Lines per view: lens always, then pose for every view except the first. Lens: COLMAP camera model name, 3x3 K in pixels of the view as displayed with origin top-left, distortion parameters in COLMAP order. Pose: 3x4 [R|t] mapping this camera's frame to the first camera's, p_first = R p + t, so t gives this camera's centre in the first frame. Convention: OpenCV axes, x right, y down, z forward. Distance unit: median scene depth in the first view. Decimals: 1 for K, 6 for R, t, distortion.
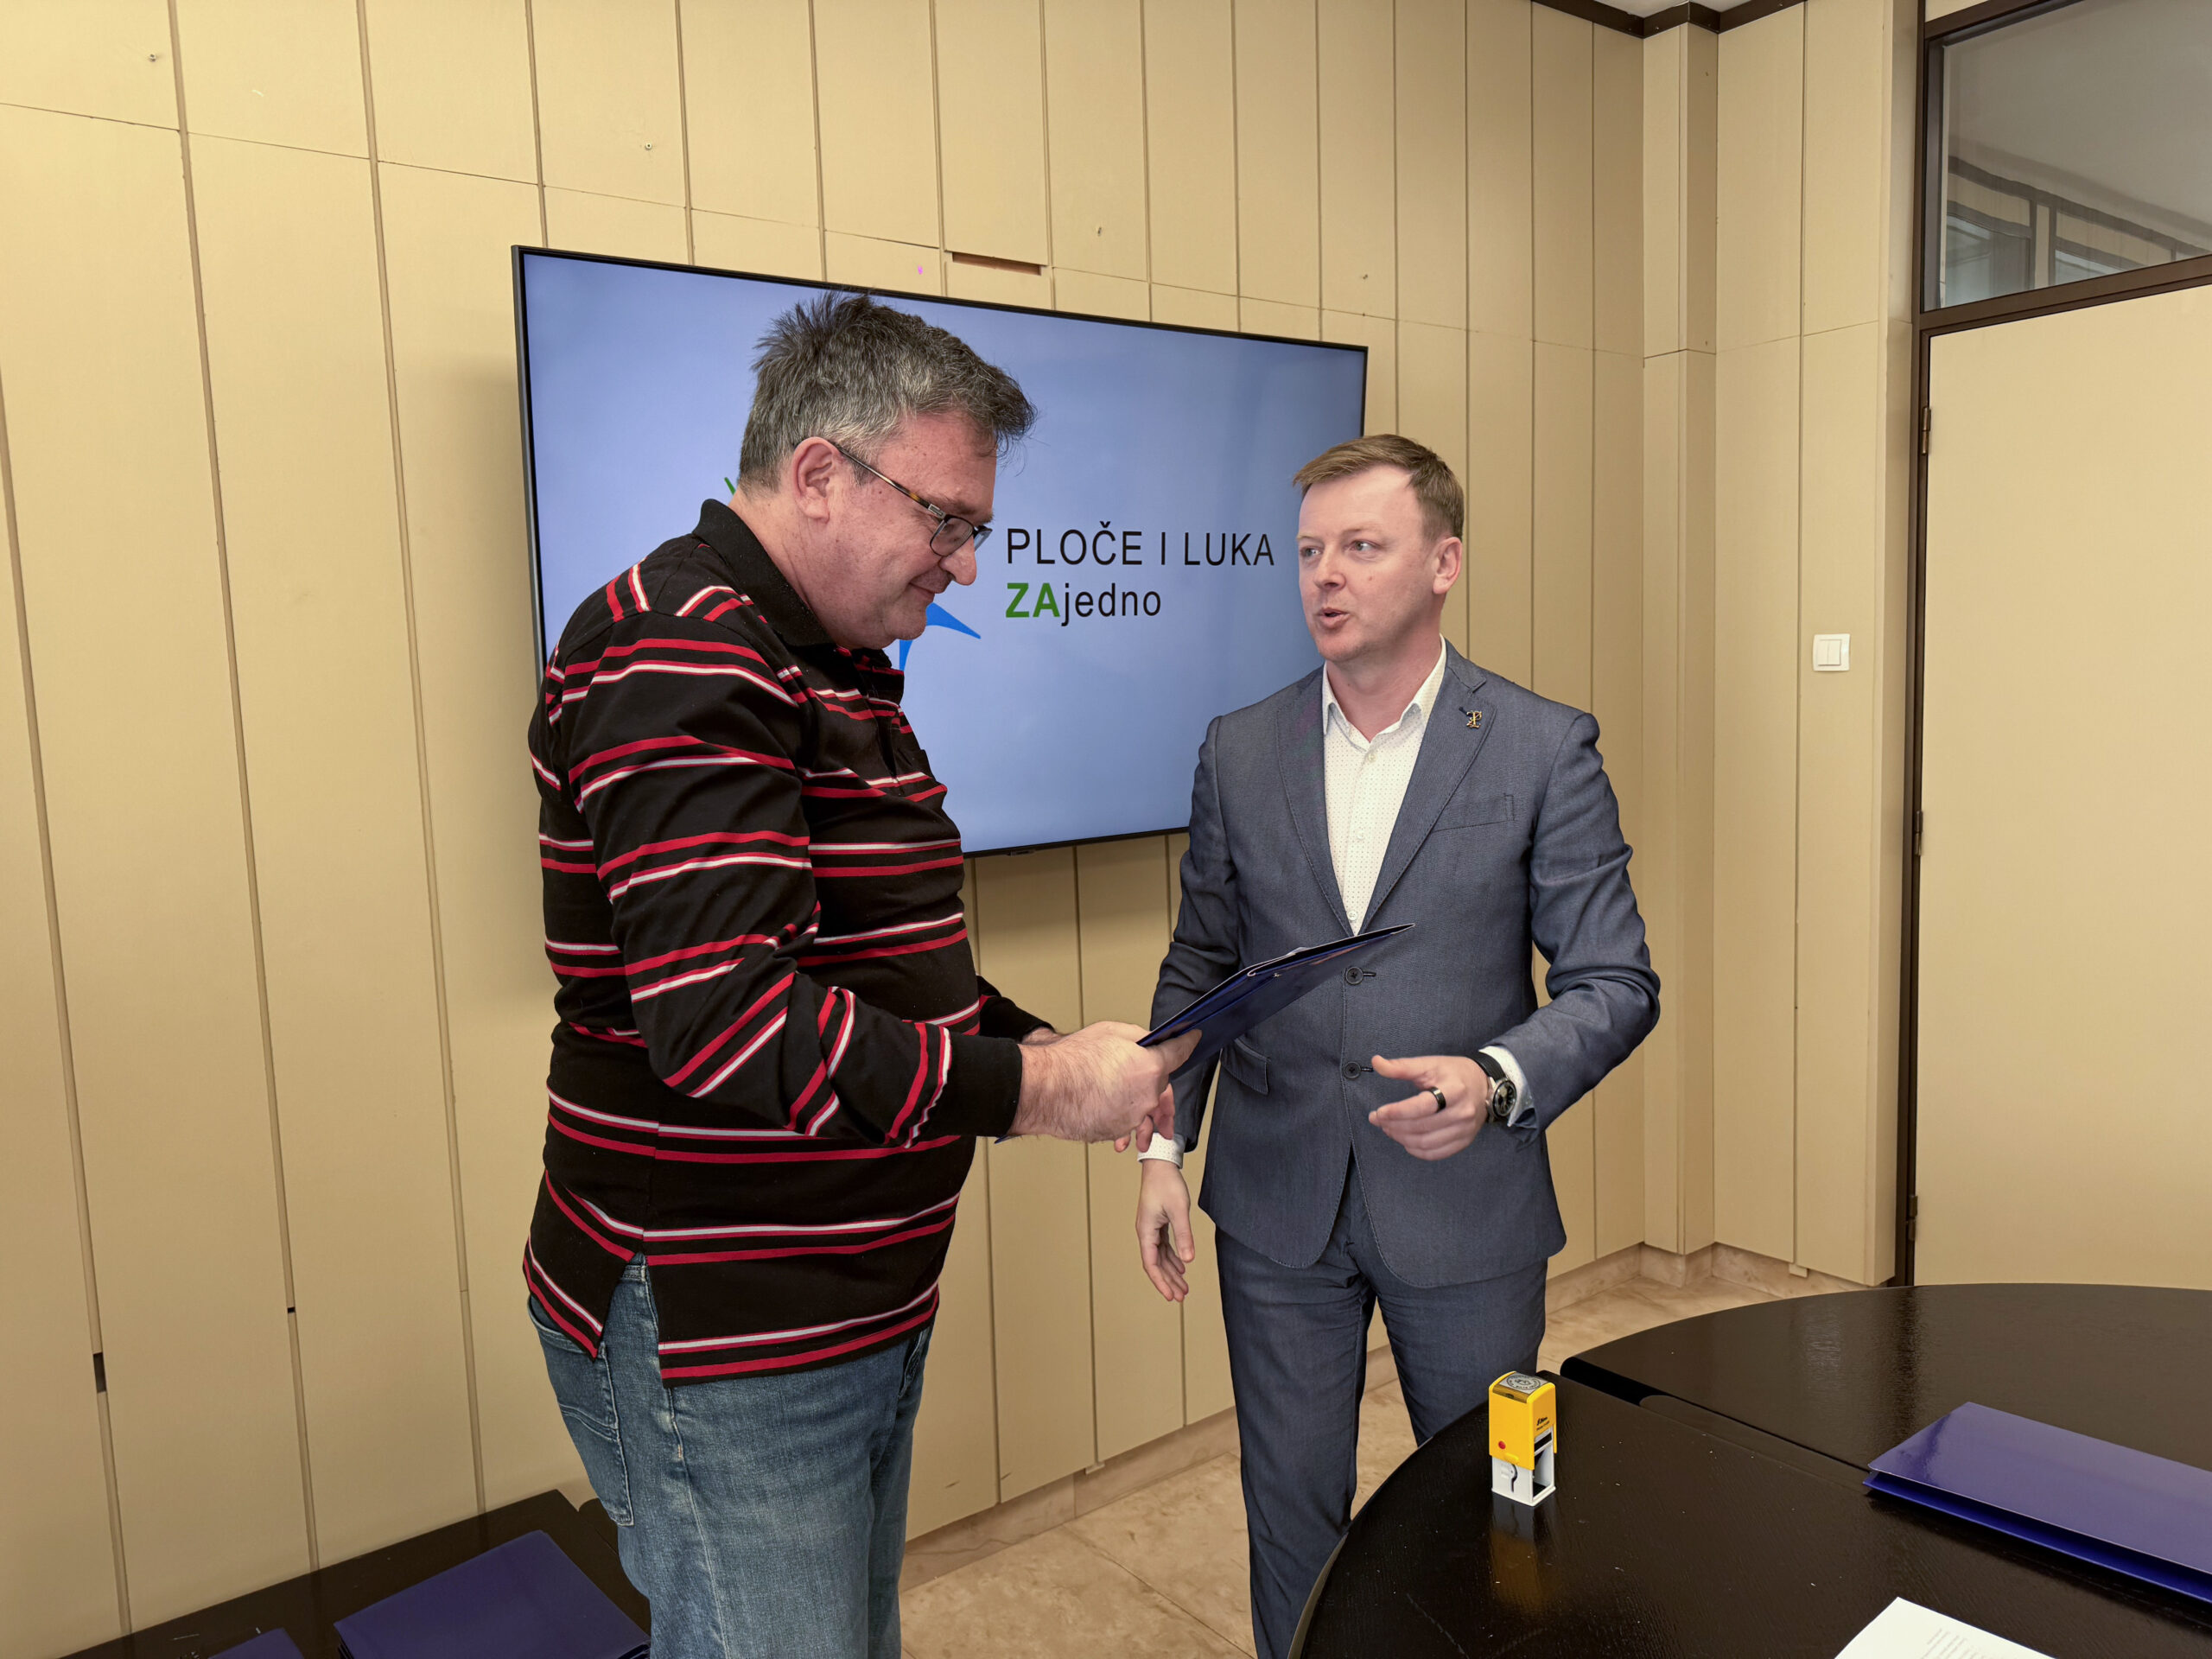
lens RADIAL K [[1583.0, 0, 1124.2], [0, 1583.0, 843.2], [0, 0, 1]] dist [0.051469, -0.053007]
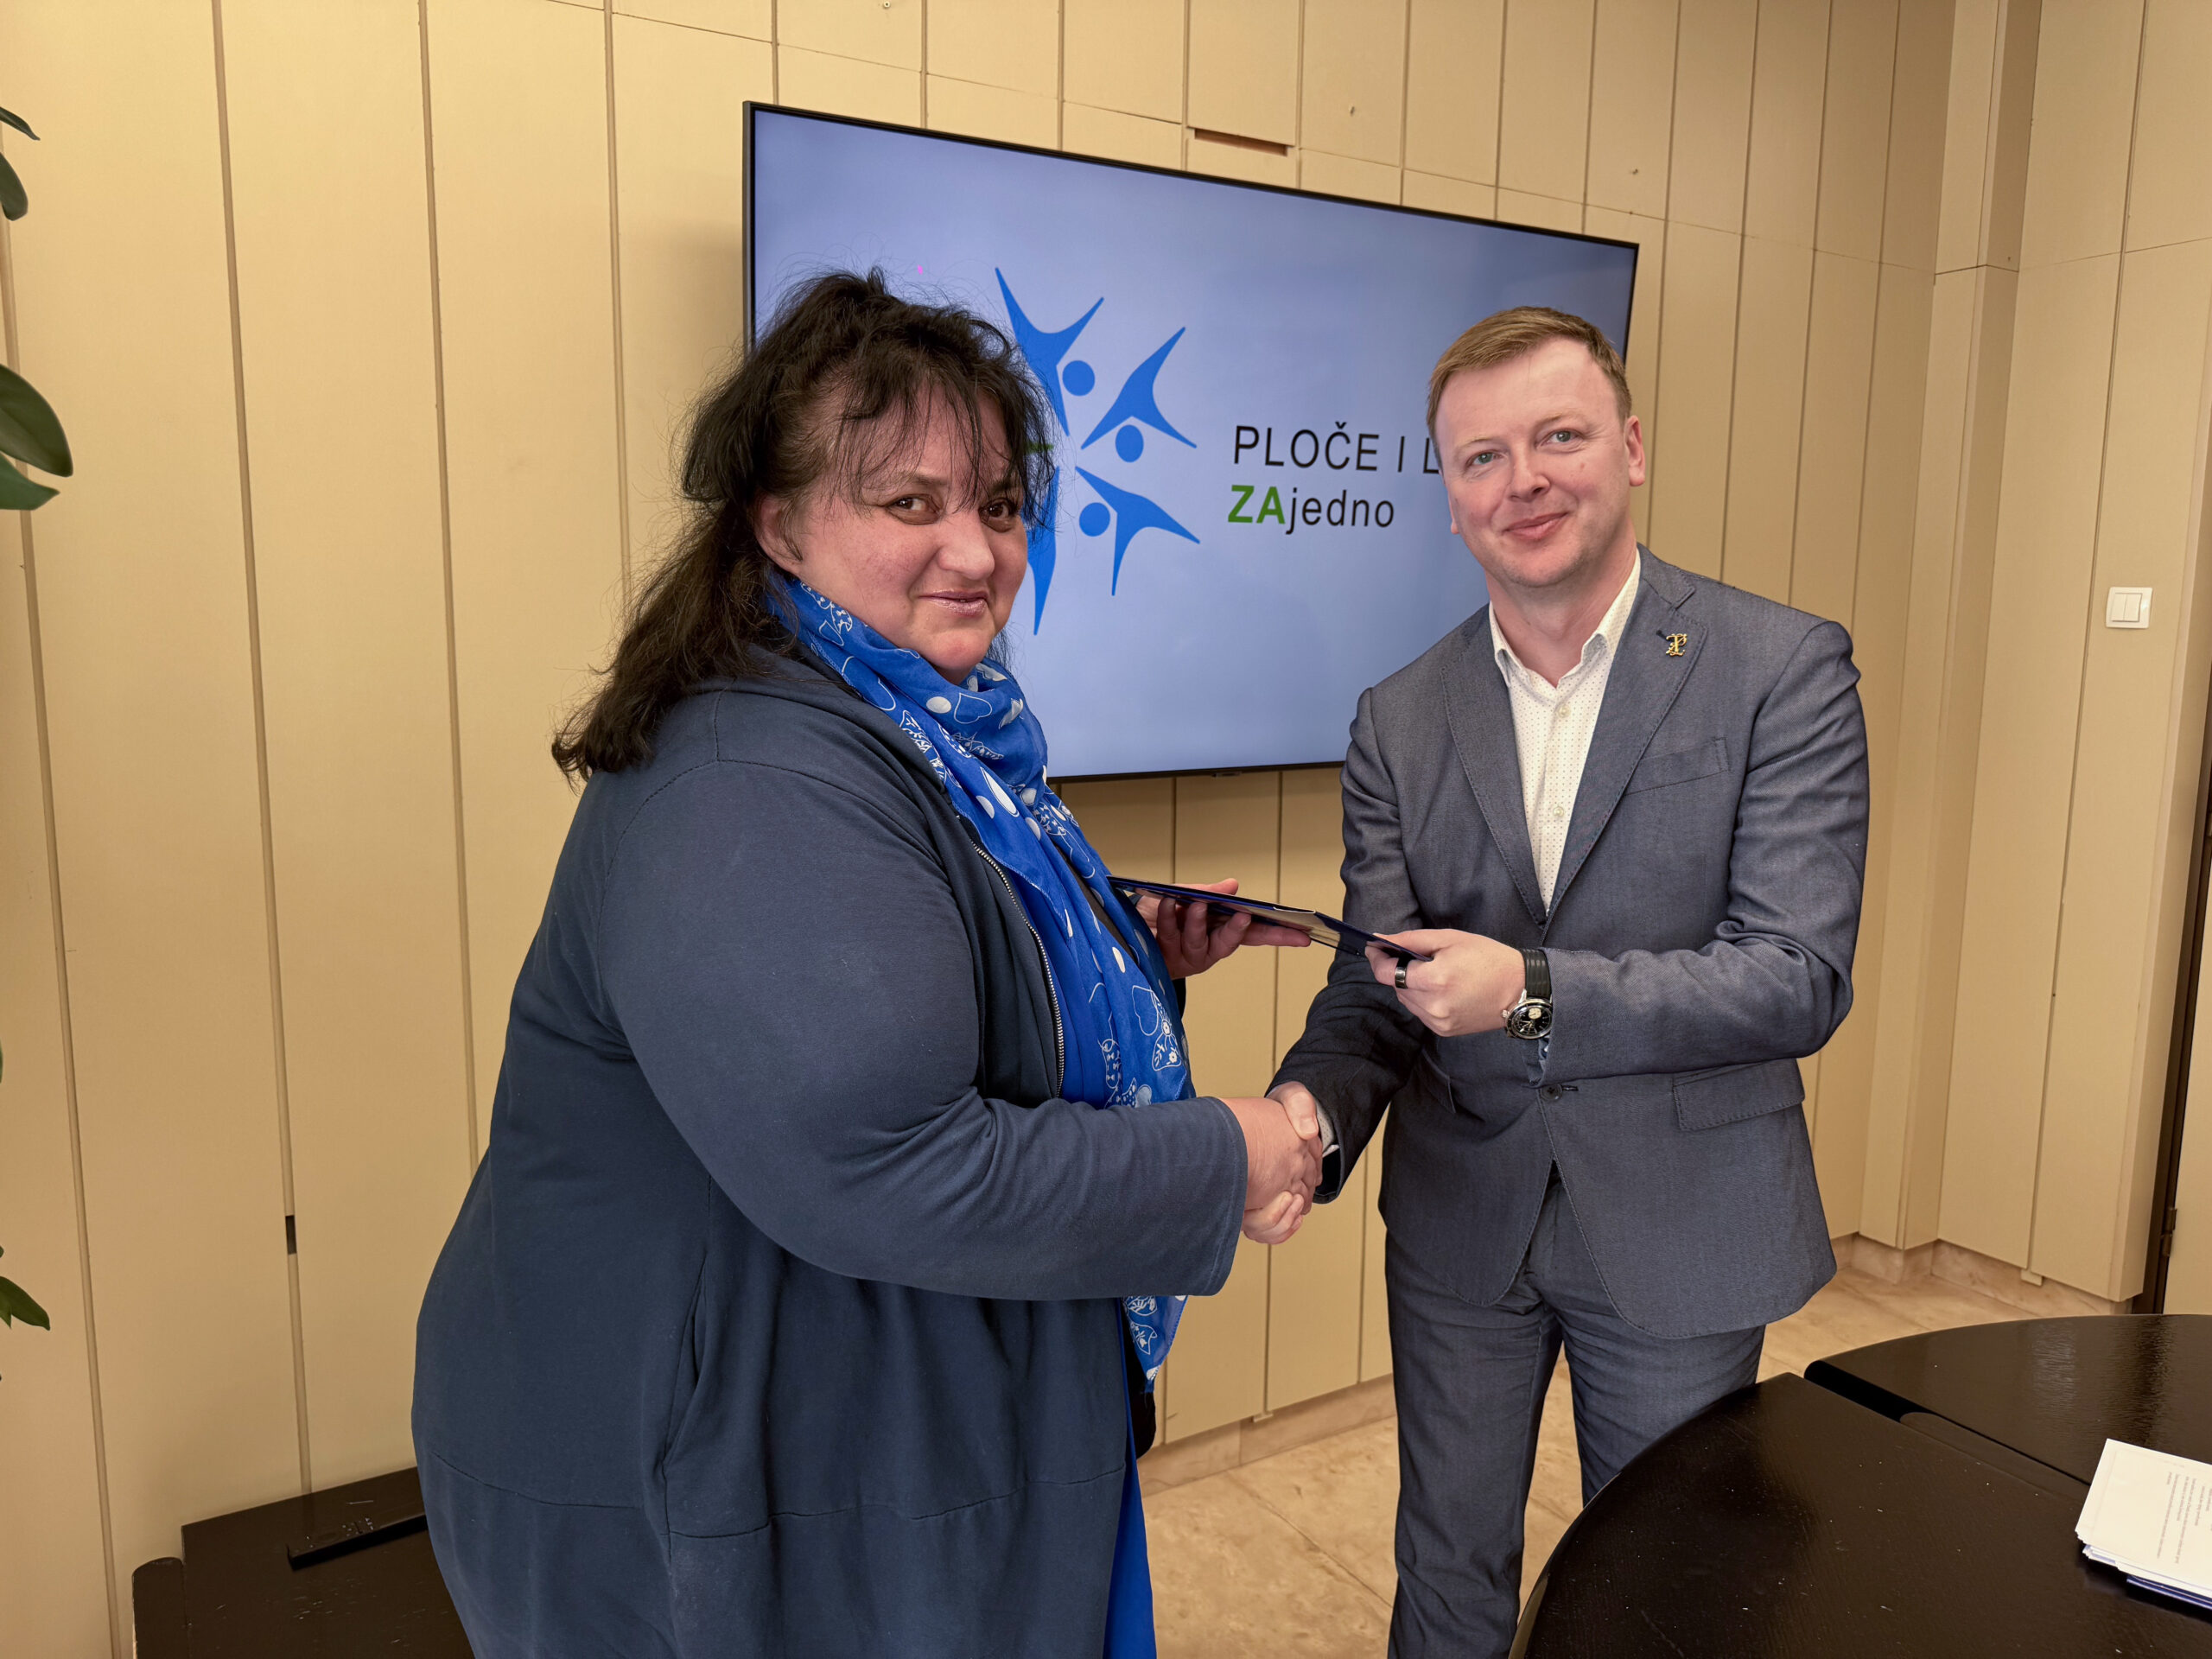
lens RADIAL K [[1583.0, 0, 1137.7], [0, 1583.0, 830.3], [0, 0, 1]] dist [0.051469, -0.053007]
pose [[0.993103, 0.061935, -0.099549, -0.021365], [-0.058495, 0.997598, 0.037108, 0.007696], [0.101608, -0.031029, 0.994340, 0.049145]]
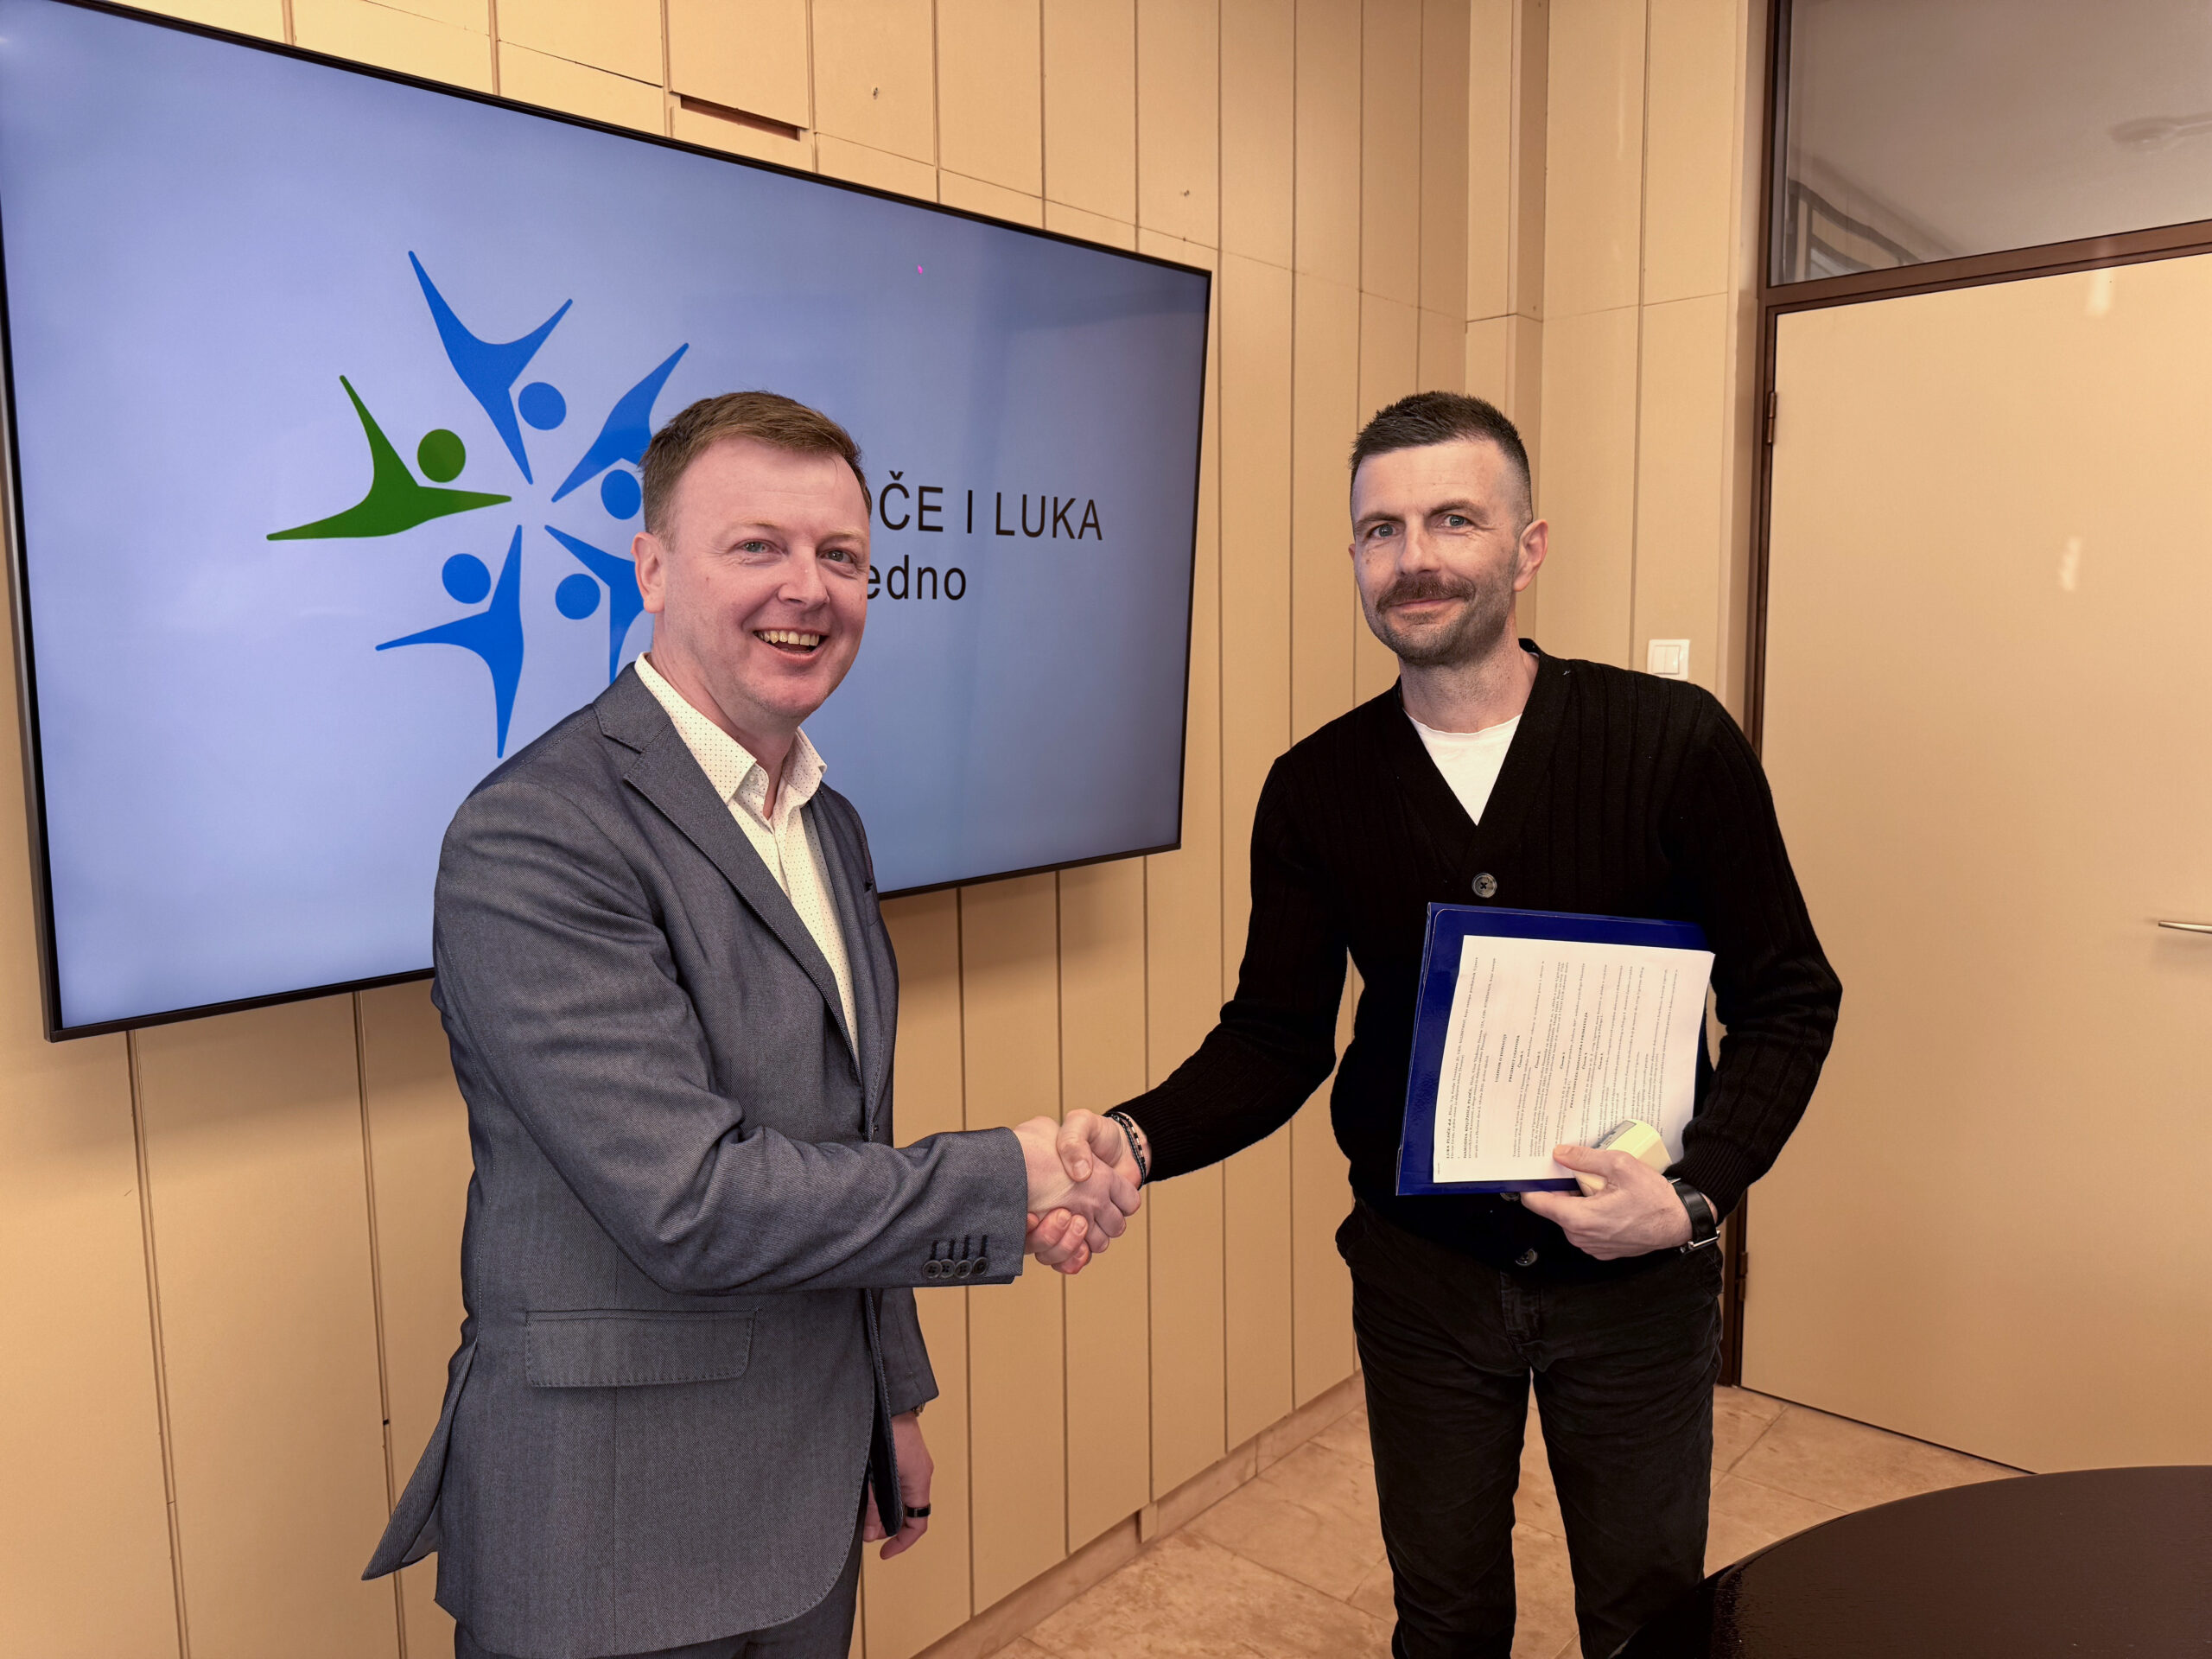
lens RADIAL K [[1583.0, 0, 1111.9], [0, 1583.0, 829.5], [0, 0, 1]] dist [0.051469, -0.053007]
pose [[0.981047, -0.000341, 0.193770, -0.054122], [-0.000863, 0.999981, 0.006128, -0.037223], [-0.193768, -0.006179, 0.981028, 0.231953]]
